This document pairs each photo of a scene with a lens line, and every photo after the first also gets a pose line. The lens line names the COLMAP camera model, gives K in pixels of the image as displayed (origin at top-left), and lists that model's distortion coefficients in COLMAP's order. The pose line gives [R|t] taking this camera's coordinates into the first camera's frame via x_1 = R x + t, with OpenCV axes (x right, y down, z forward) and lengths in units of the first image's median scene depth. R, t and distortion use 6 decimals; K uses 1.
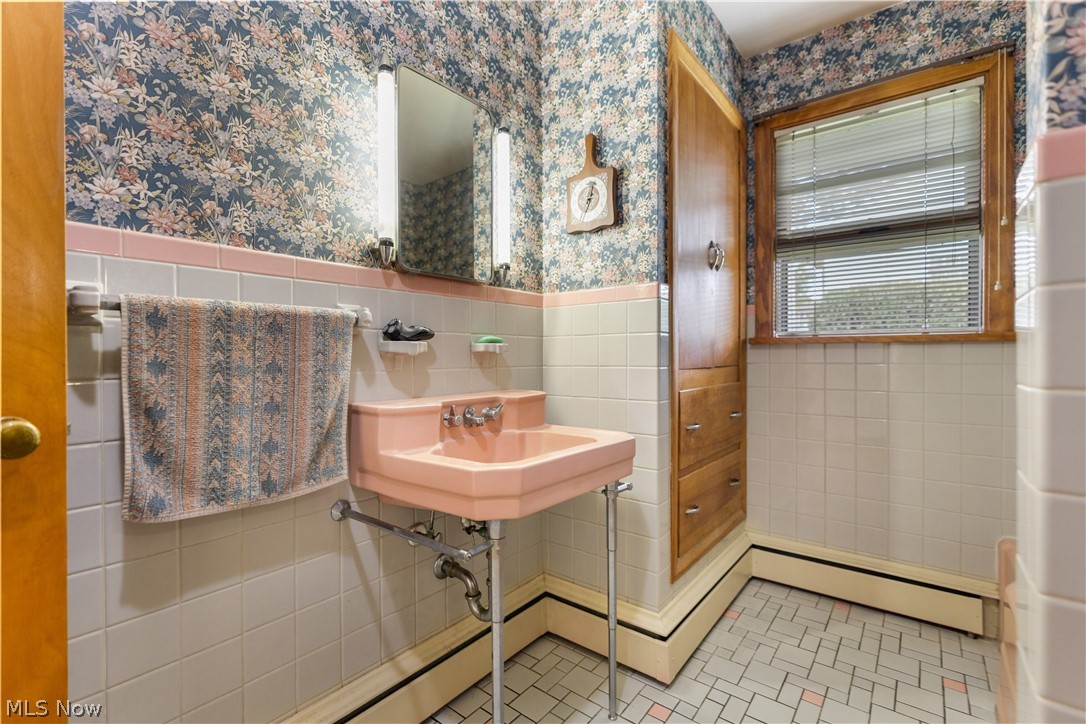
lens RADIAL K [[485.8, 0, 543.2], [0, 485.8, 358.2], [0, 0, 1]] dist [-0.004381, 0.001199]
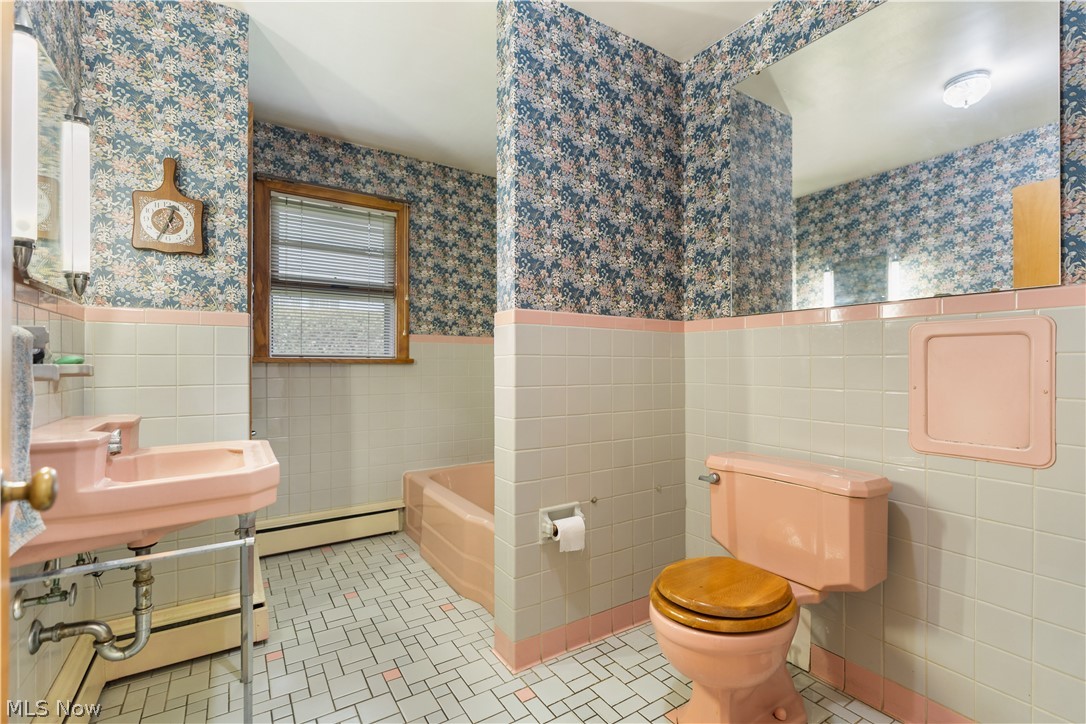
lens RADIAL K [[485.8, 0, 543.2], [0, 485.8, 358.2], [0, 0, 1]] dist [-0.004381, 0.001199]
pose [[0.314909, 0.017067, 0.948969, -0.615006], [0.001279, 0.999830, -0.018407, -0.021844], [-0.949121, 0.007010, 0.314833, -0.061534]]
